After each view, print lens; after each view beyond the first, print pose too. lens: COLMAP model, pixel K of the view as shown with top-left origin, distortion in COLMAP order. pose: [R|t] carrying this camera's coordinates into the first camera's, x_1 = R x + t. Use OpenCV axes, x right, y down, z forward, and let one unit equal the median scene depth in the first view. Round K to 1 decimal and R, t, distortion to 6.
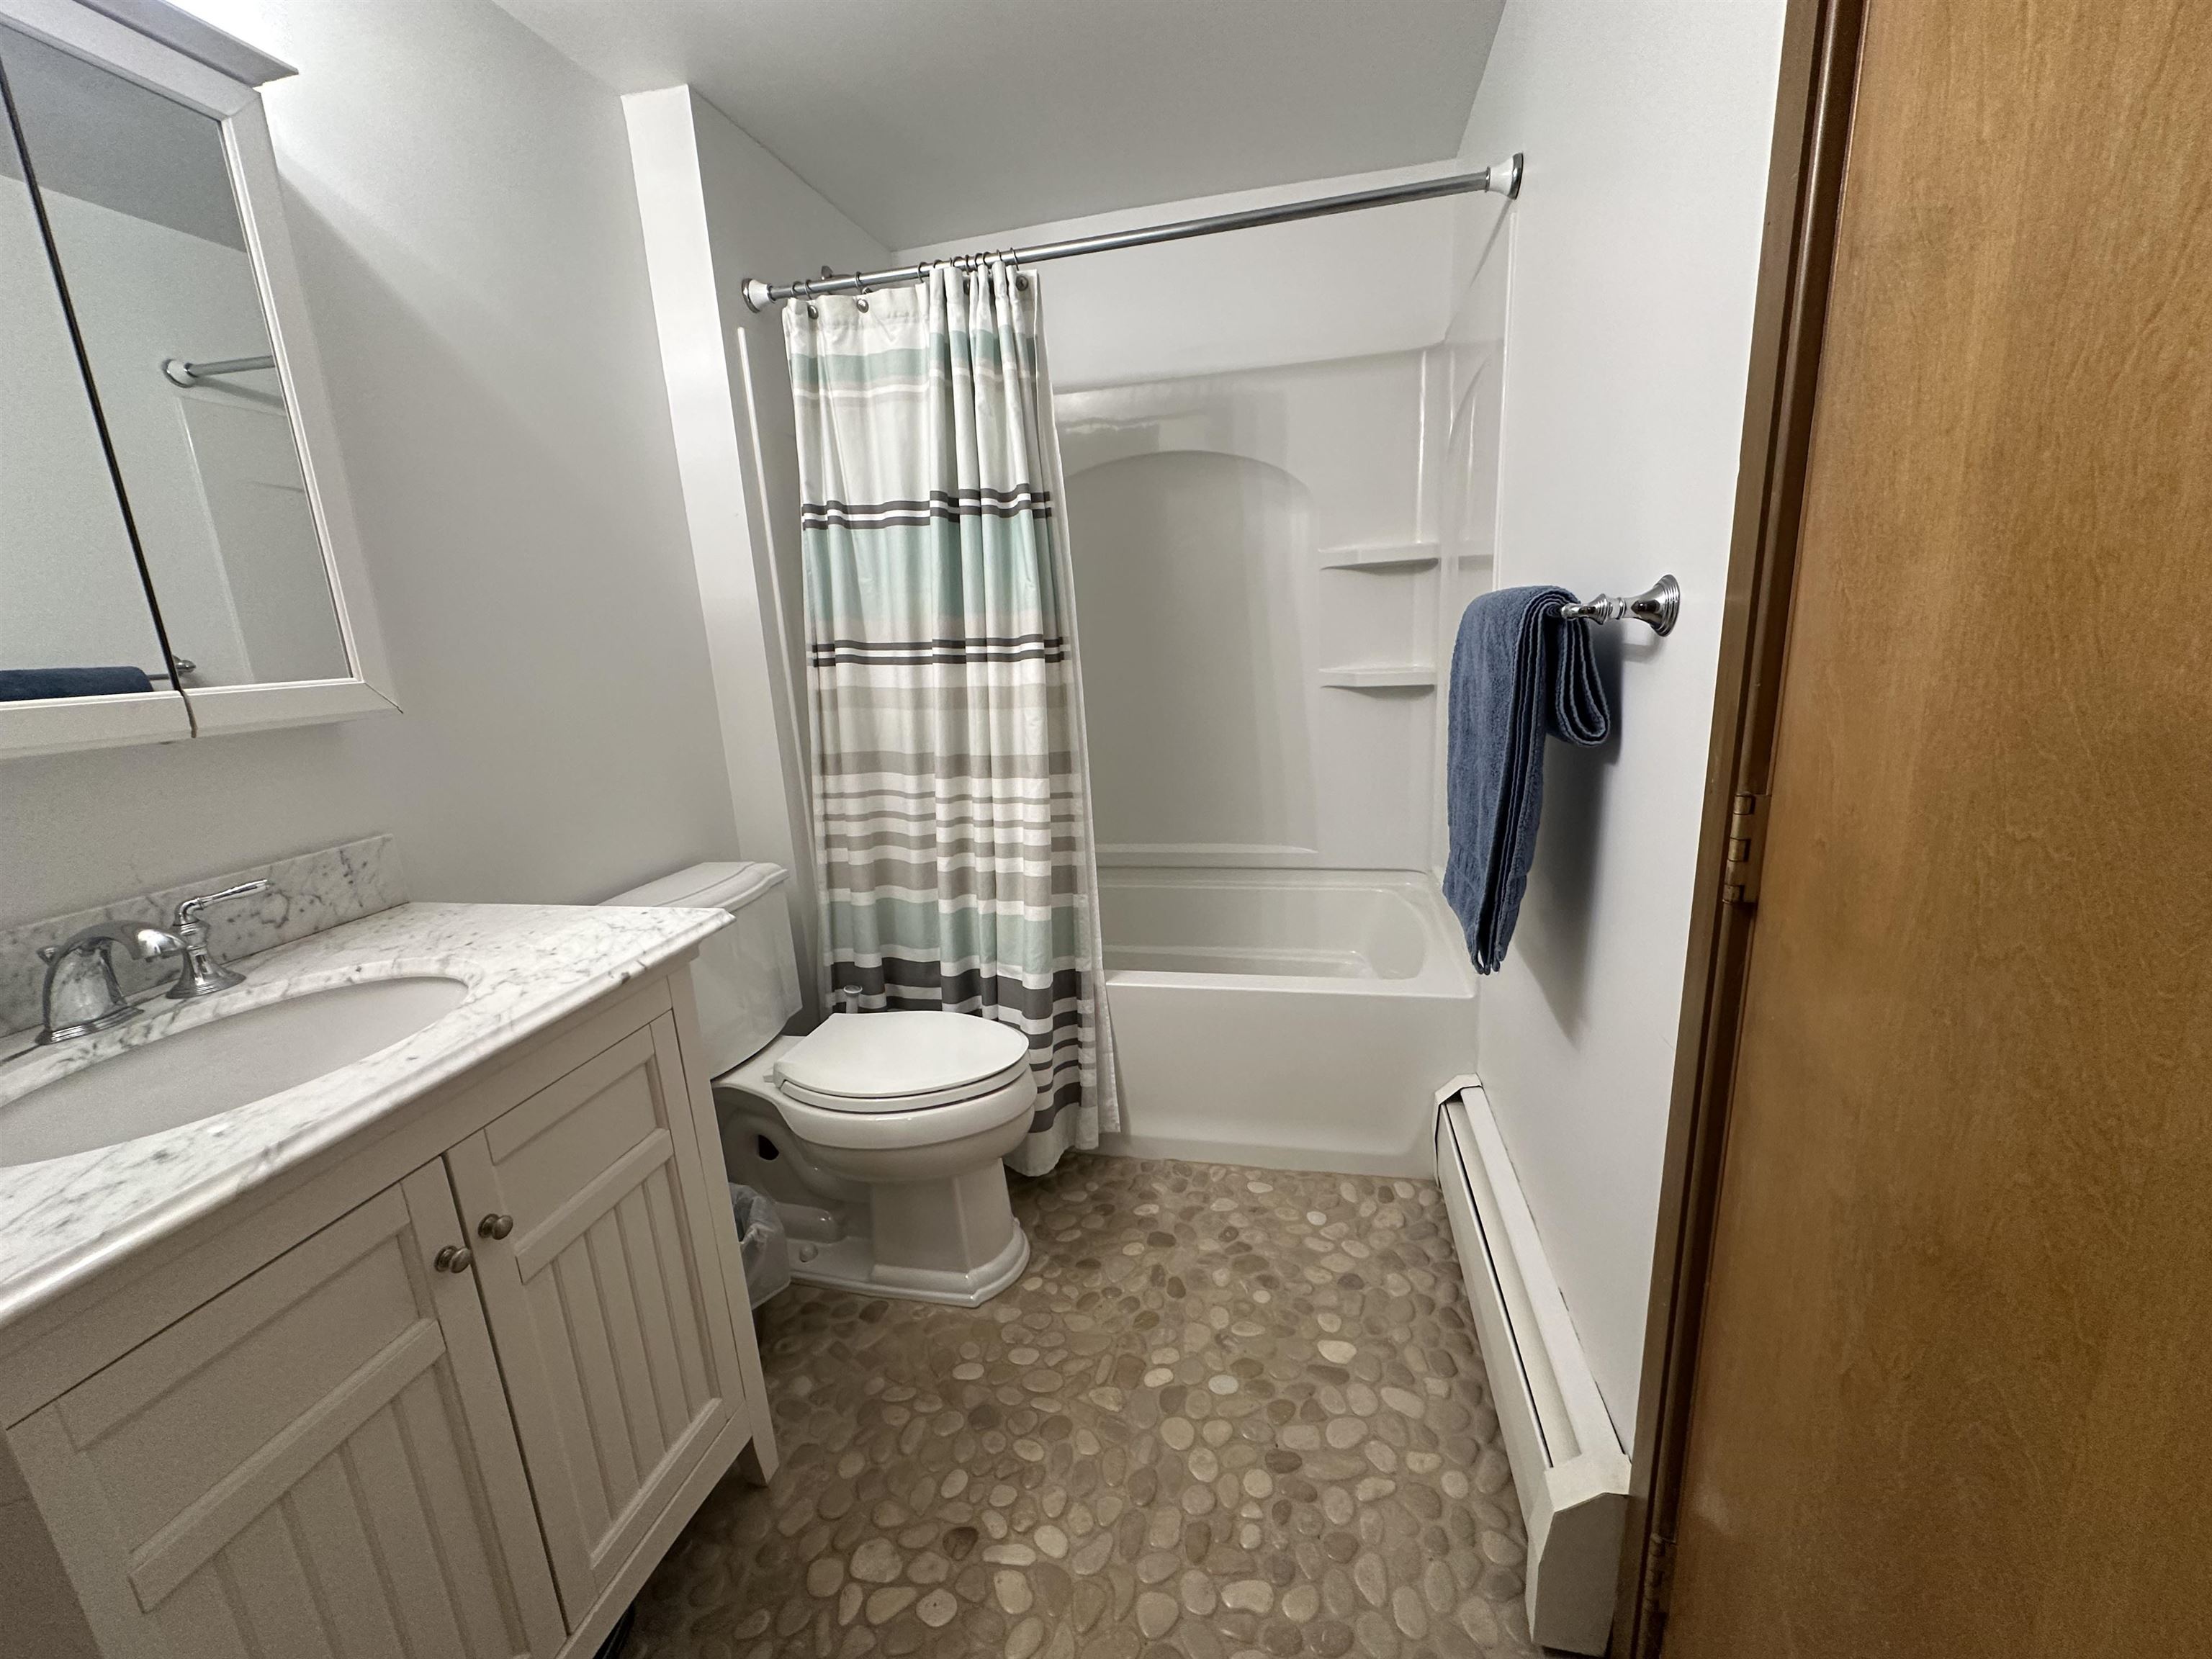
lens RADIAL K [[876.0, 0, 1108.9], [0, 876.0, 832.6], [0, 0, 1]] dist [-0.001211, 0.000678]
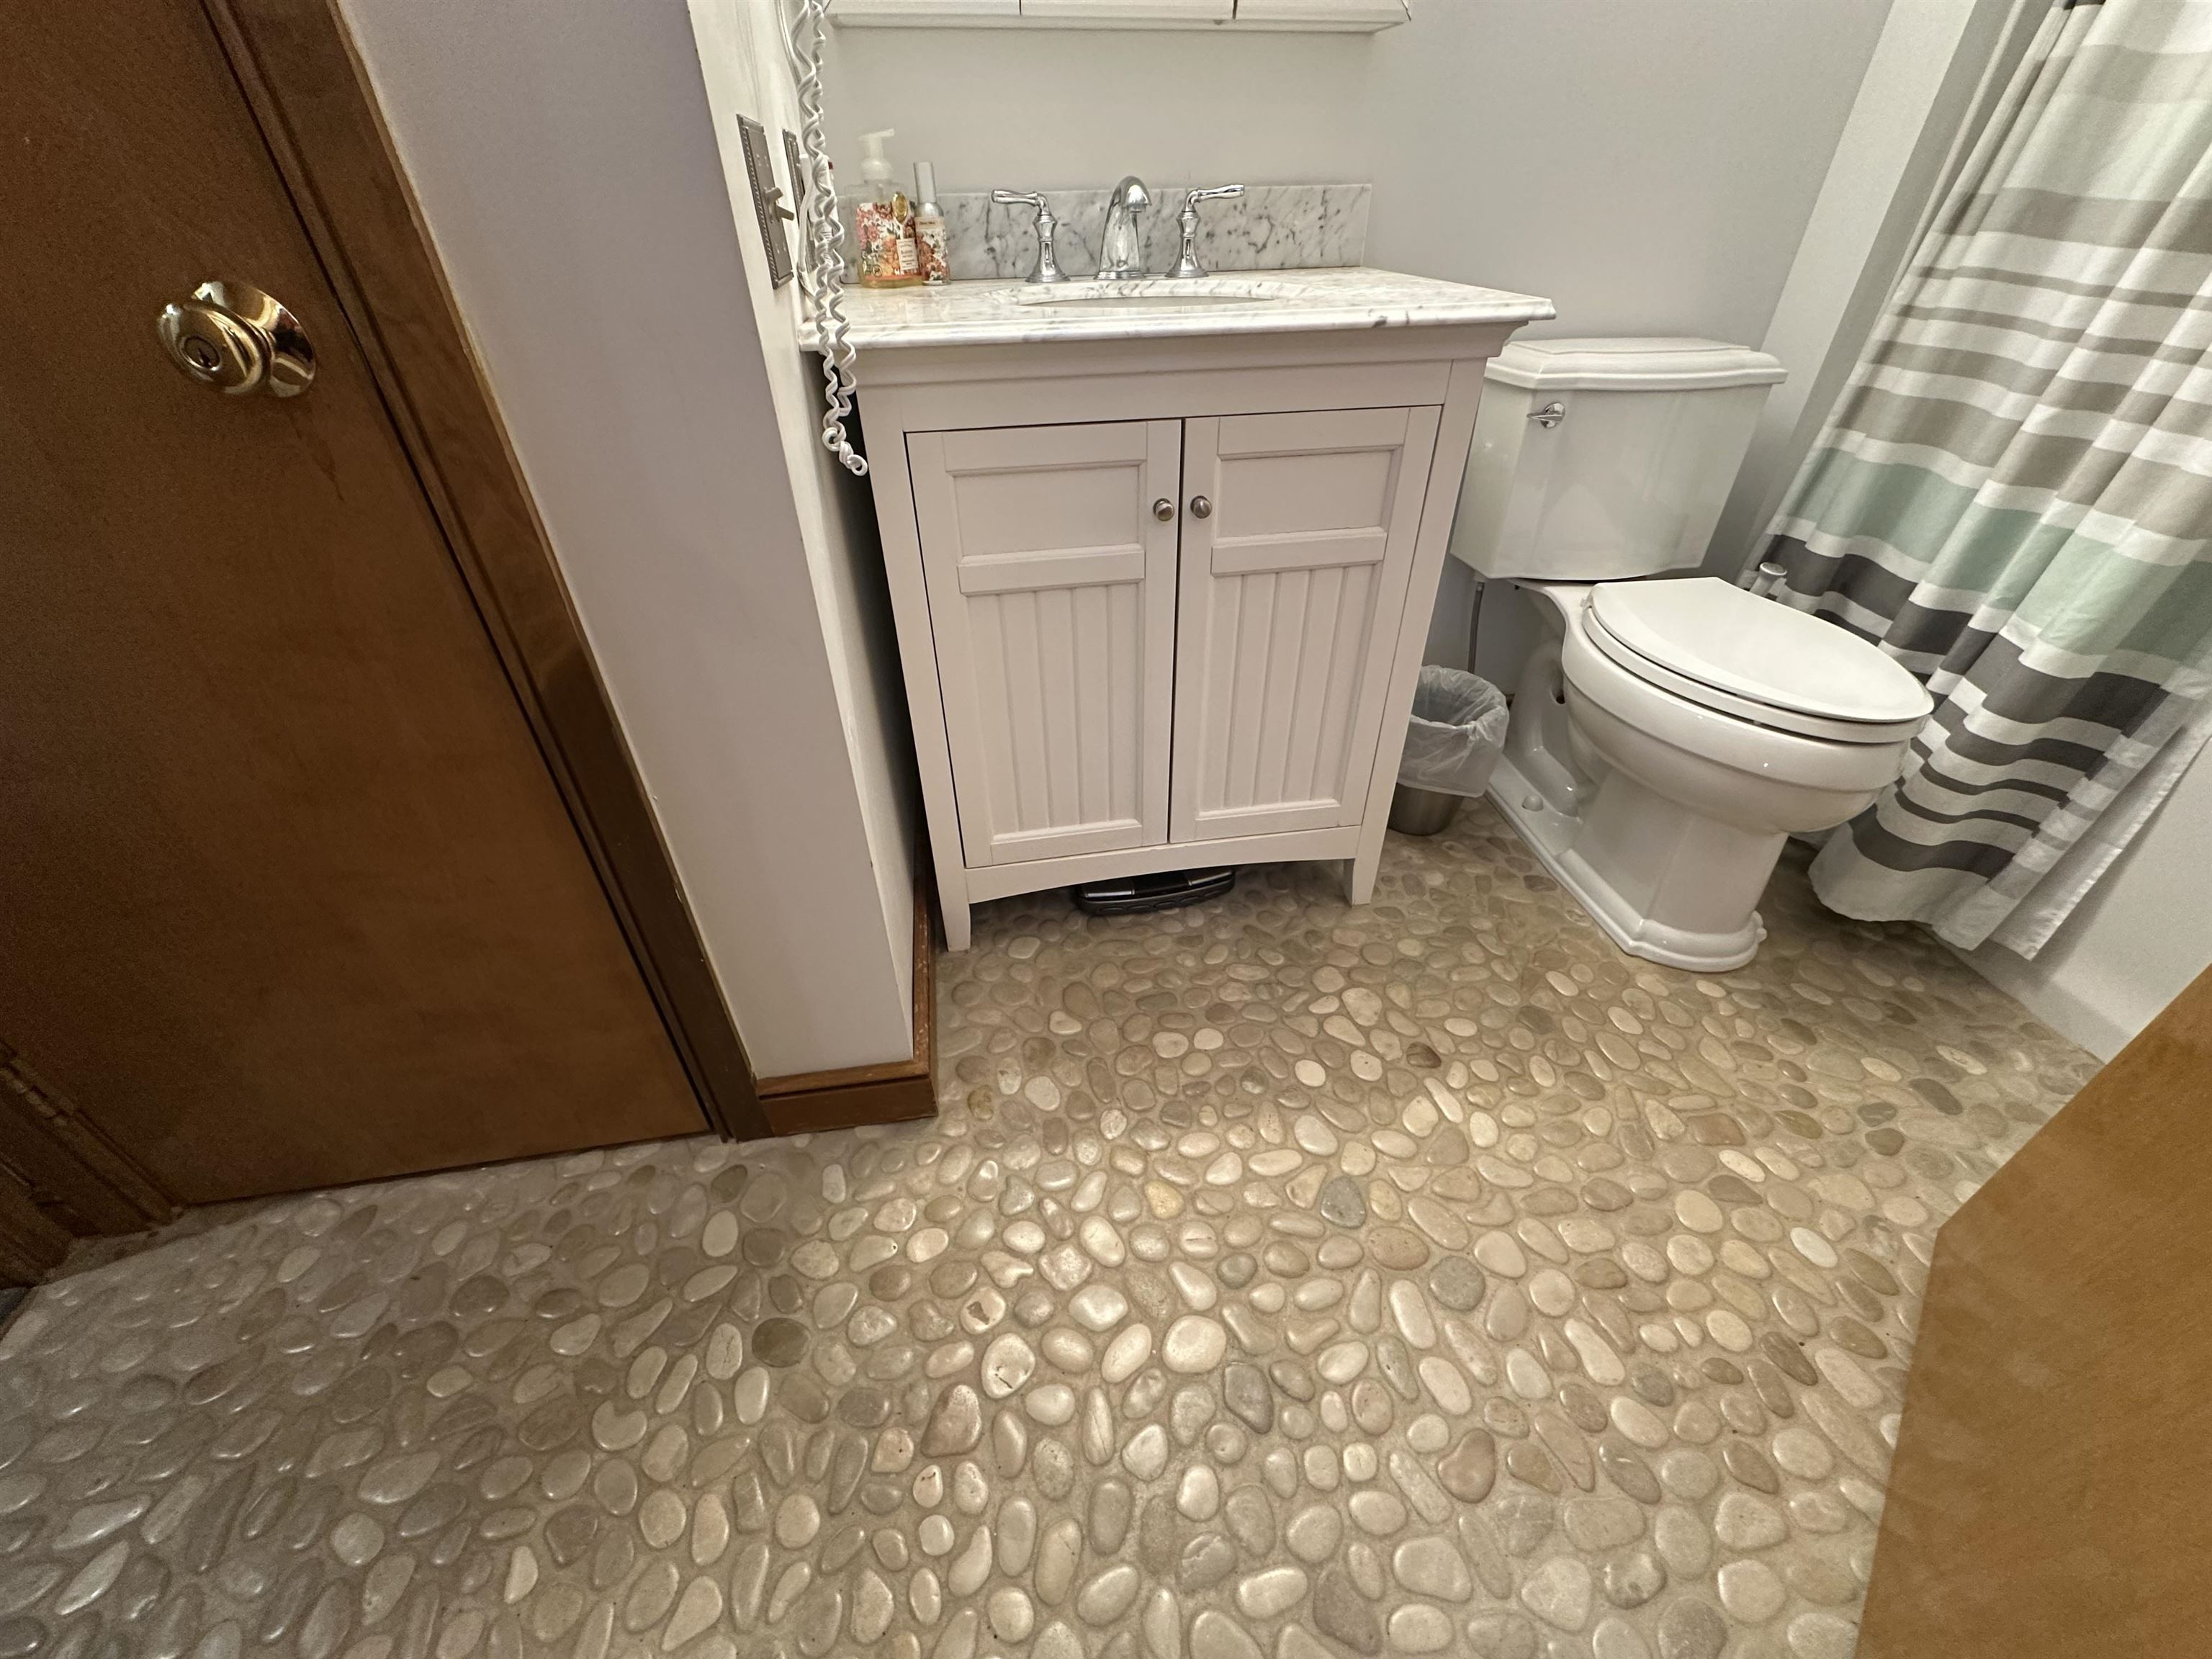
lens RADIAL K [[876.0, 0, 1108.0], [0, 876.0, 829.6], [0, 0, 1]] dist [-0.001211, 0.000678]
pose [[0.376136, 0.587874, -0.716189, 0.169658], [-0.226294, 0.807828, 0.544247, 0.081940], [0.898506, -0.042641, 0.436886, 0.153574]]
